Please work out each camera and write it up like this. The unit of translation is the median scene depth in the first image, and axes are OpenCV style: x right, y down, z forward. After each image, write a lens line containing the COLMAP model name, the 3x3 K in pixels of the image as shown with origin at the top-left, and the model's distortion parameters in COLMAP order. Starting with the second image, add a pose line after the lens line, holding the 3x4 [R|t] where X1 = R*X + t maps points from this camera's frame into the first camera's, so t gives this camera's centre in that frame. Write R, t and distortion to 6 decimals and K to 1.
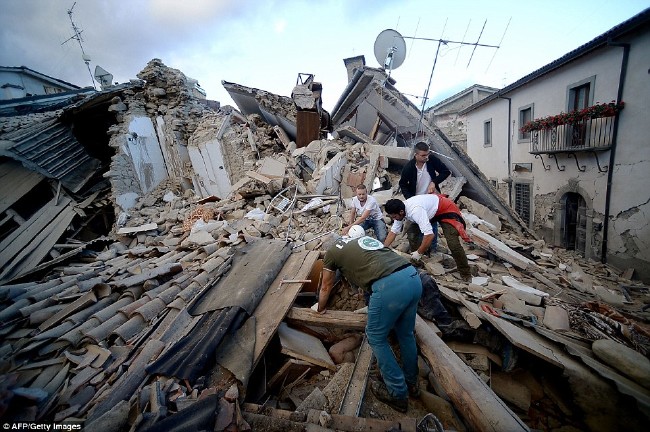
lens RADIAL K [[256.9, 0, 325.0], [0, 256.9, 216.0], [0, 0, 1]] dist [-0.066715, 0.029327]
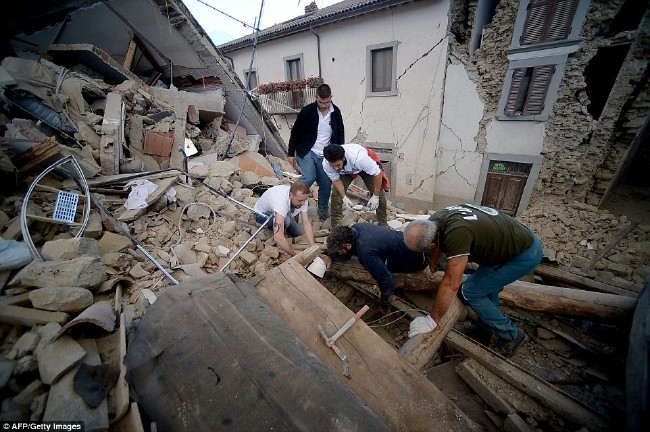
lens RADIAL K [[256.9, 0, 325.0], [0, 256.9, 216.0], [0, 0, 1]] dist [-0.066715, 0.029327]
pose [[0.489265, -0.279607, 0.826099, -0.231590], [0.167237, 0.959715, 0.225784, -0.040566], [-0.855951, 0.027686, 0.516316, 0.339935]]
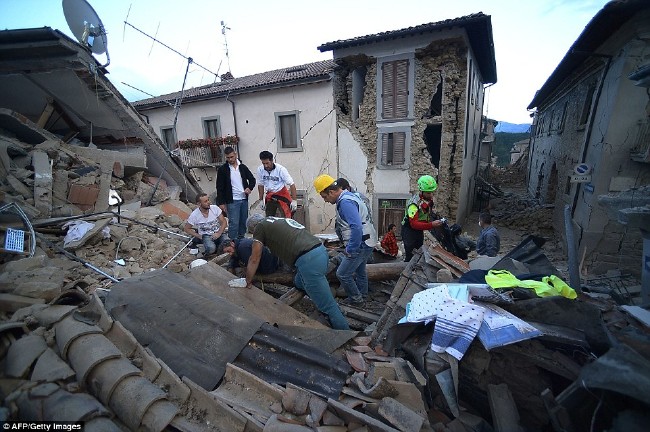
lens RADIAL K [[256.9, 0, 325.0], [0, 256.9, 216.0], [0, 0, 1]] dist [-0.066715, 0.029327]
pose [[0.219157, -0.144093, 0.964991, -0.396857], [0.208966, 0.973017, 0.097834, -0.009526], [-0.953050, 0.180209, 0.243354, 0.207840]]
